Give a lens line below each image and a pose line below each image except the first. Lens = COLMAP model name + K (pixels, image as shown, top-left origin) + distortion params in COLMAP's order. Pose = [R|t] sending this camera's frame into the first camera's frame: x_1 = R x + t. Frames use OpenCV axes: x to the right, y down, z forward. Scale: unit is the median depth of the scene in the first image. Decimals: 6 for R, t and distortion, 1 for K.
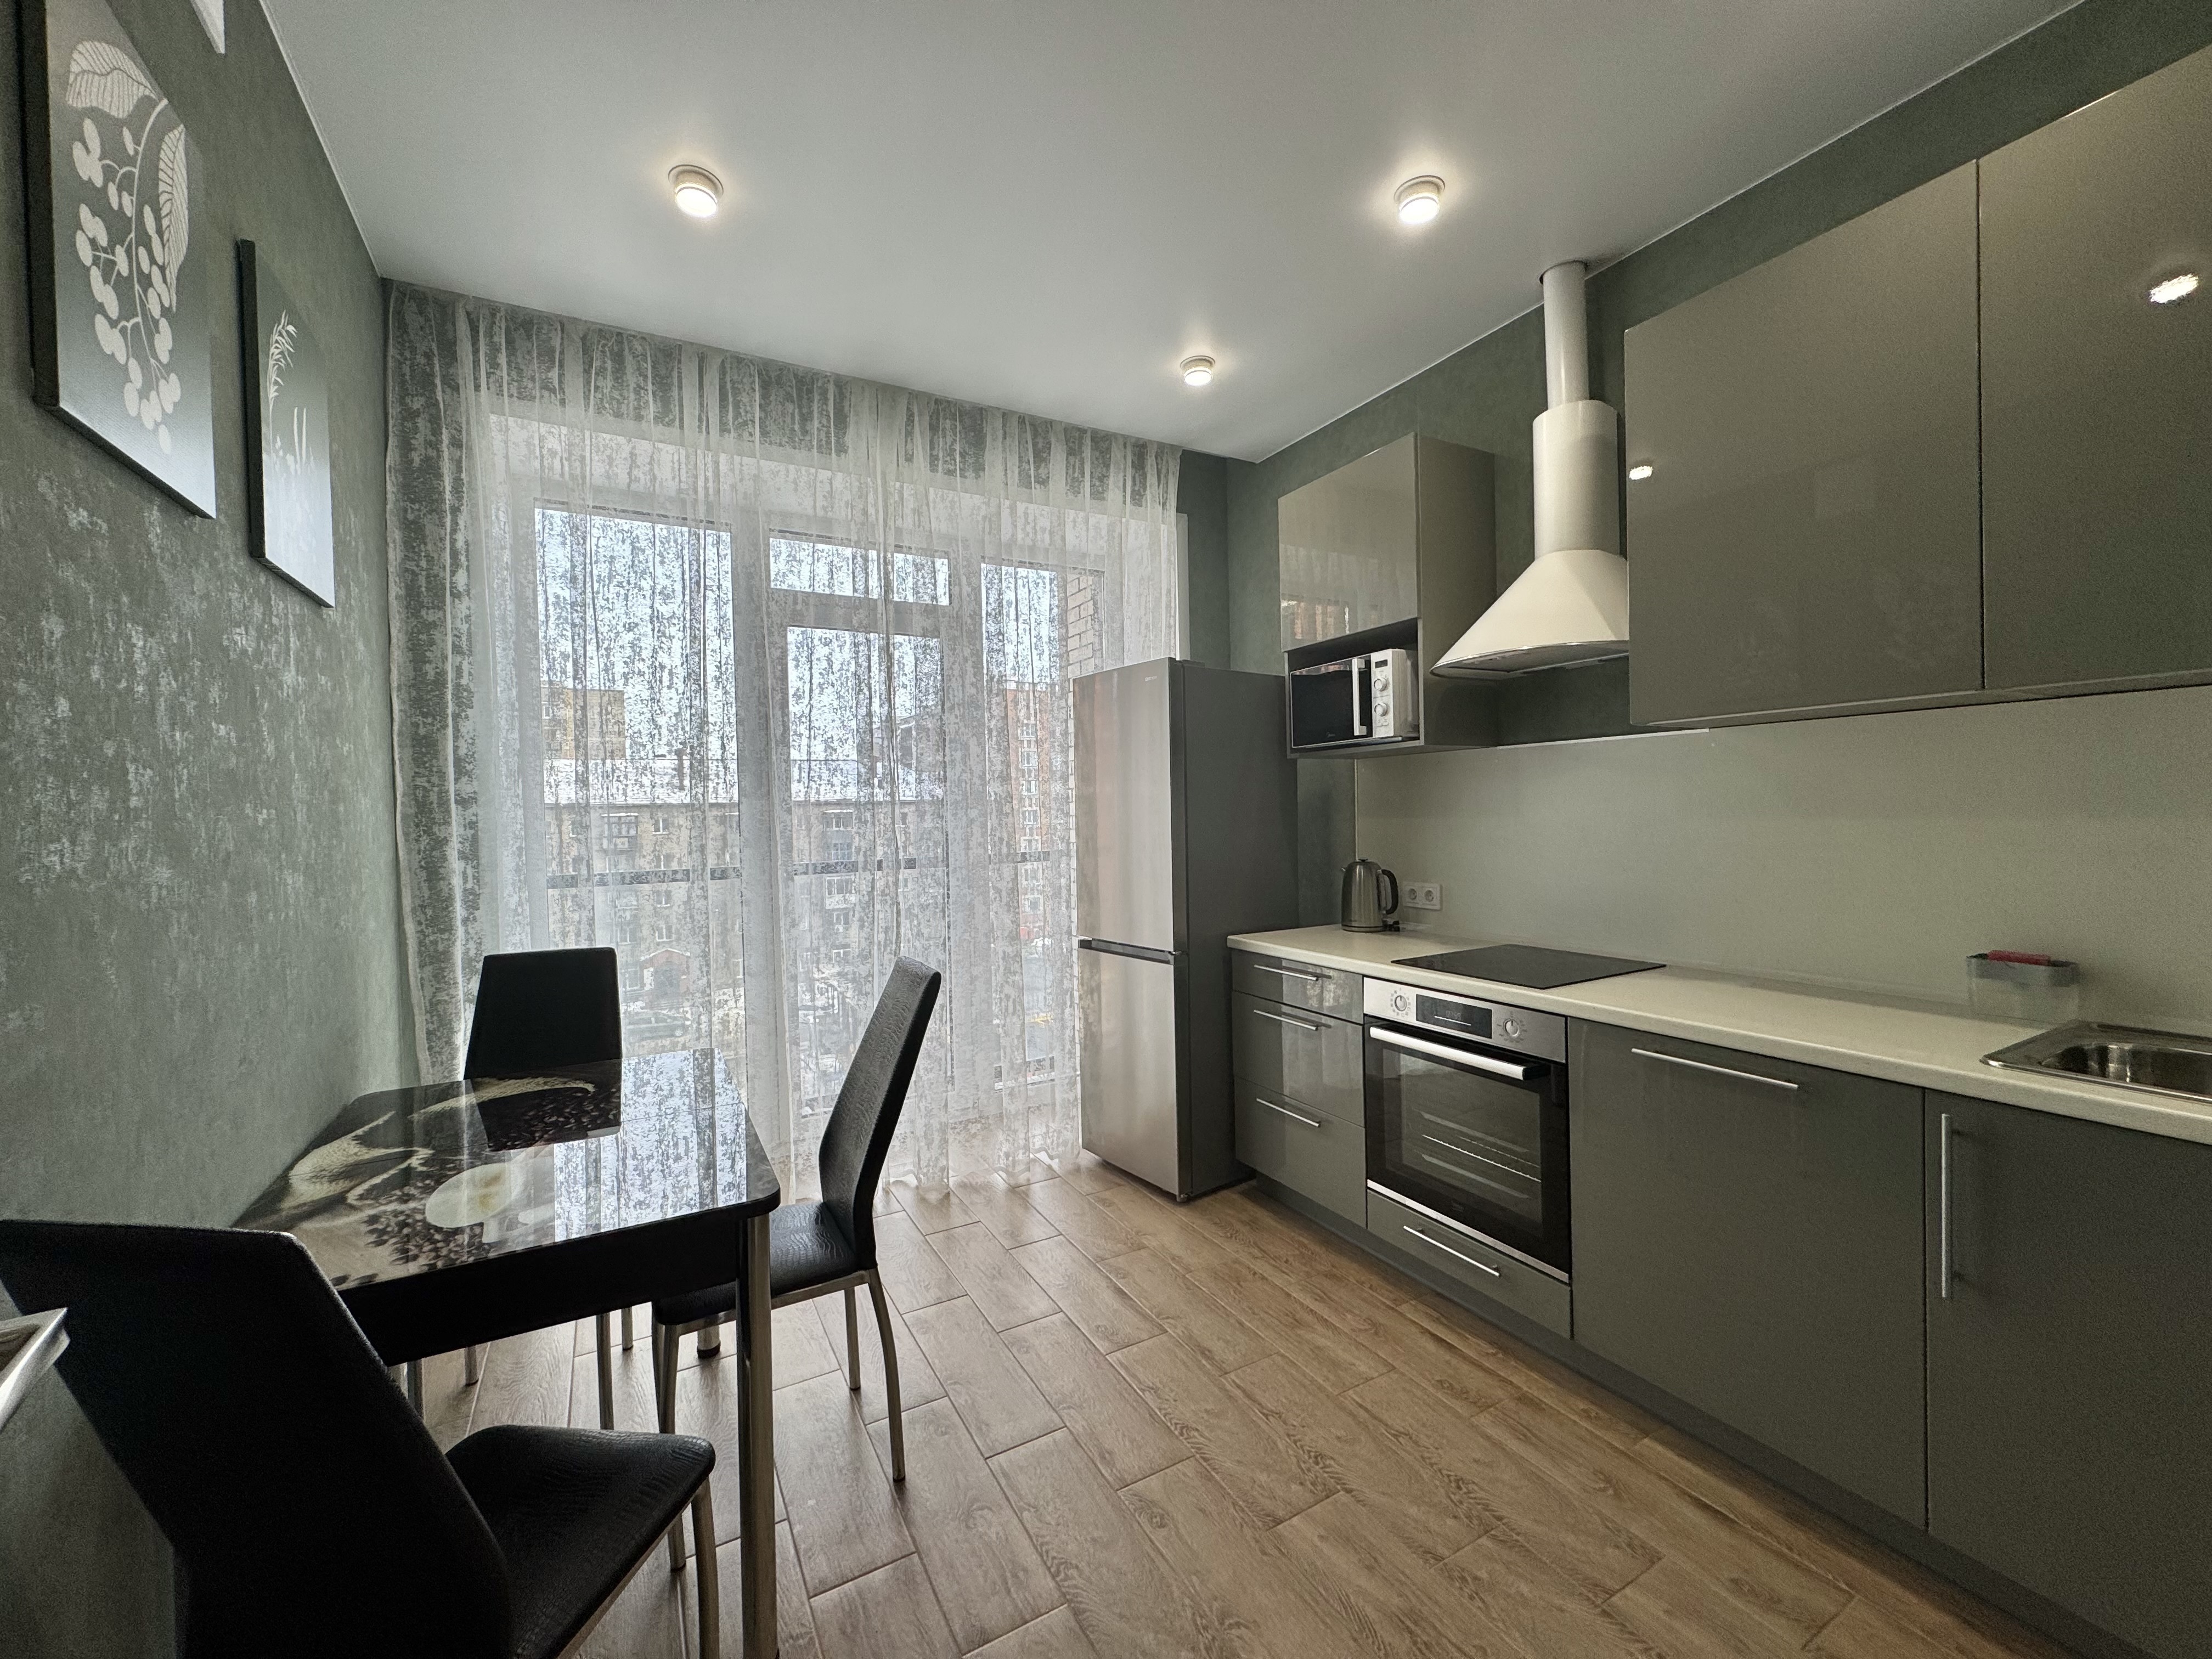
lens RADIAL K [[883.0, 0, 1105.5], [0, 883.0, 824.8], [0, 0, 1]] dist [-0.000335, 0.000958]
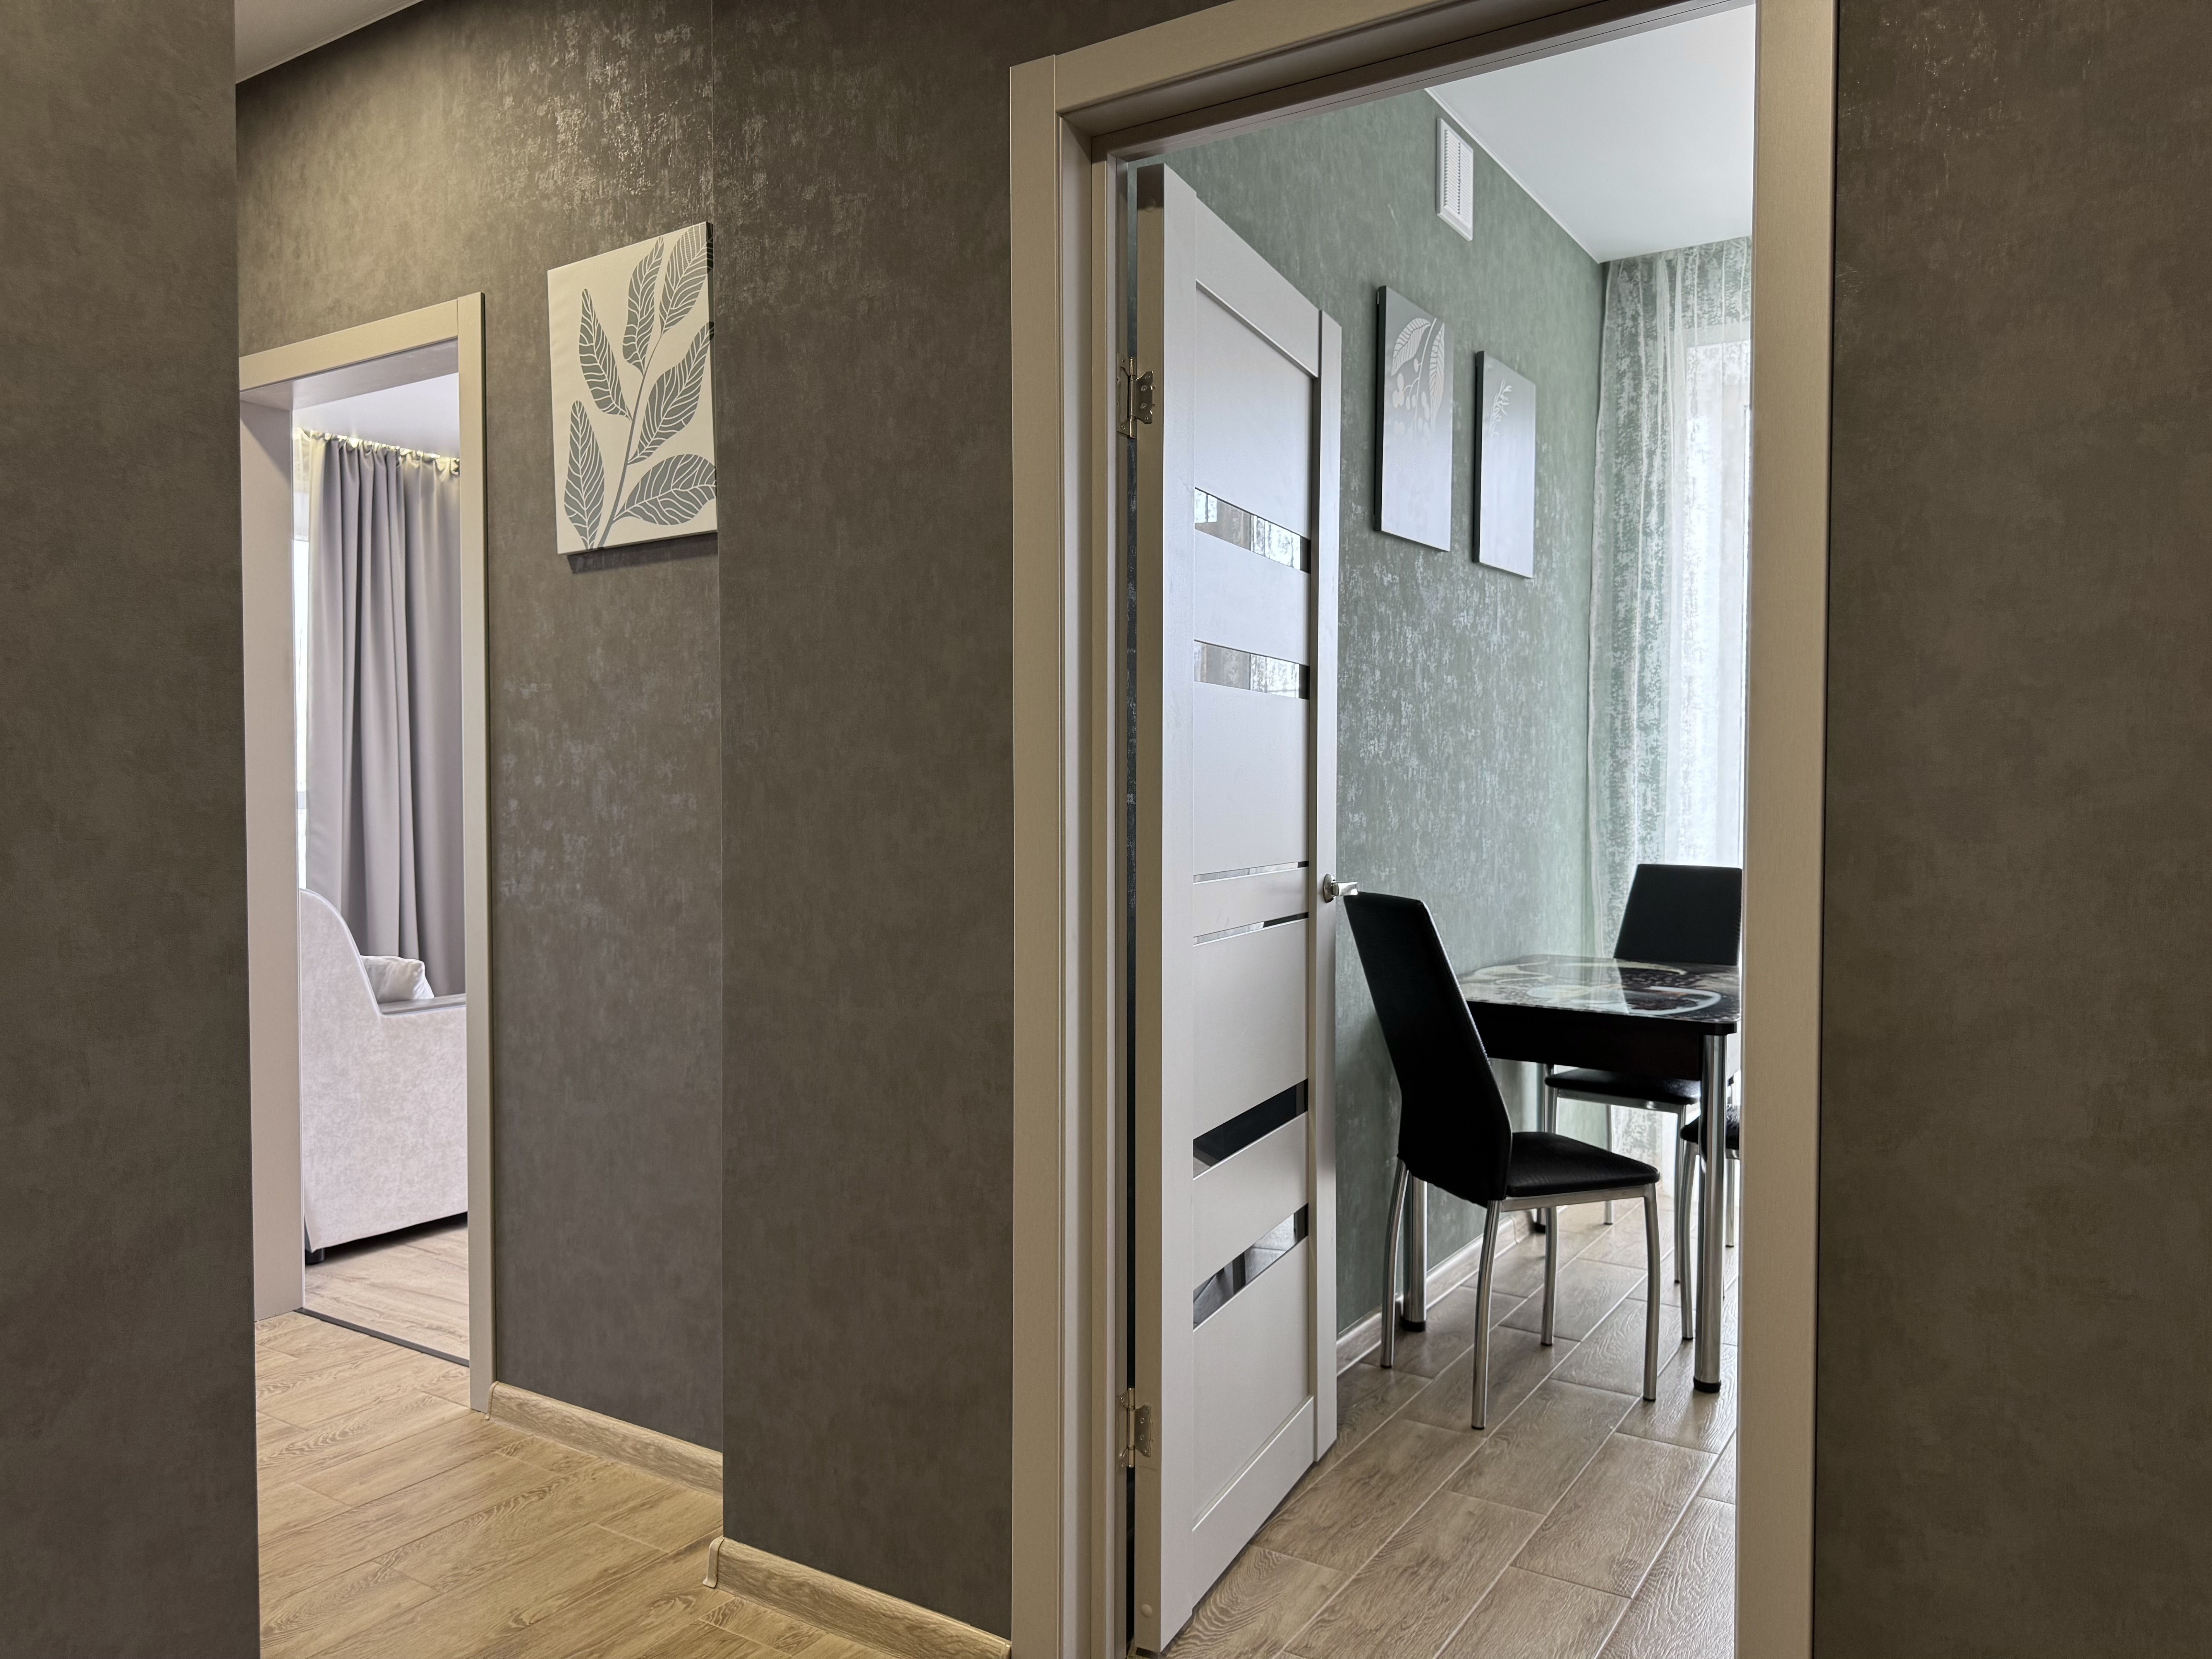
lens RADIAL K [[1540.4, 0, 1115.2], [0, 1540.4, 837.3], [0, 0, 1]] dist [0.134658, -0.246292]
pose [[0.473597, 0.052444, -0.879179, 0.636032], [-0.024914, 0.998624, 0.046149, 0.034724], [0.880389, 0.000048, 0.474252, -0.461638]]
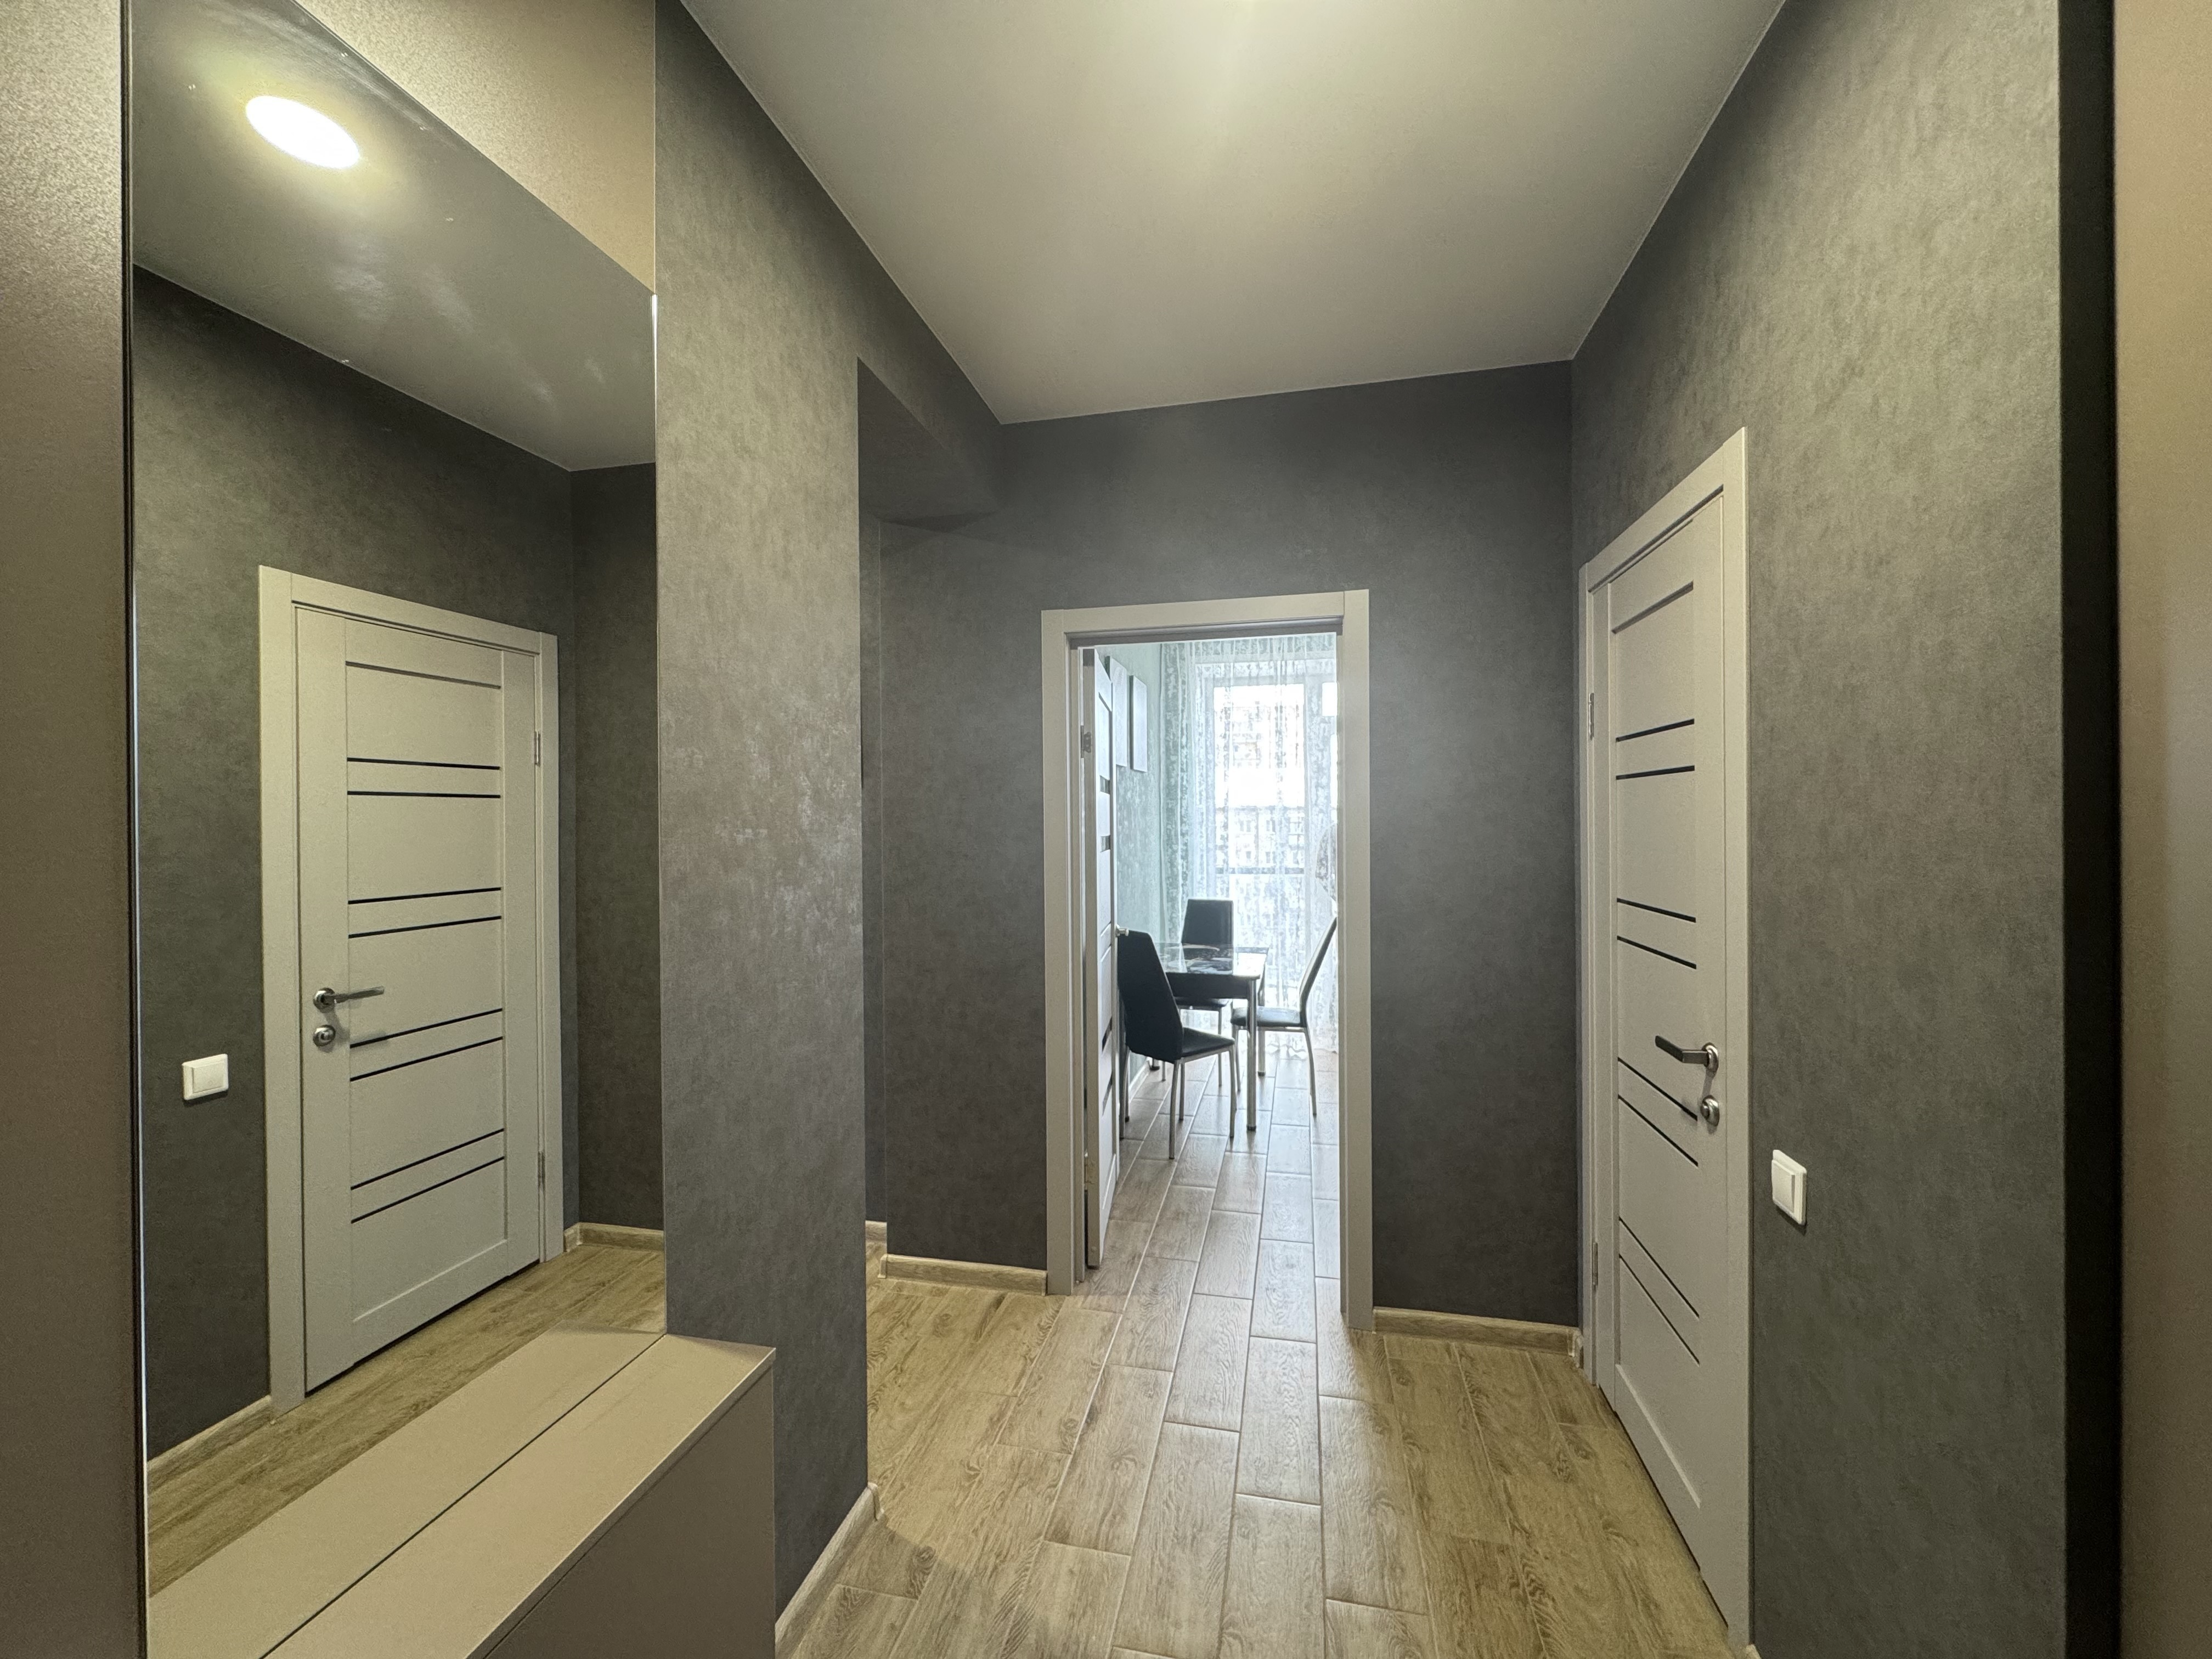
lens RADIAL K [[883.0, 0, 1105.5], [0, 883.0, 824.8], [0, 0, 1]] dist [-0.000335, 0.000958]
pose [[0.748467, 0.019039, -0.662898, 0.674631], [-0.019031, 0.999793, 0.007226, -0.064663], [0.662898, 0.007207, 0.748675, -0.894716]]
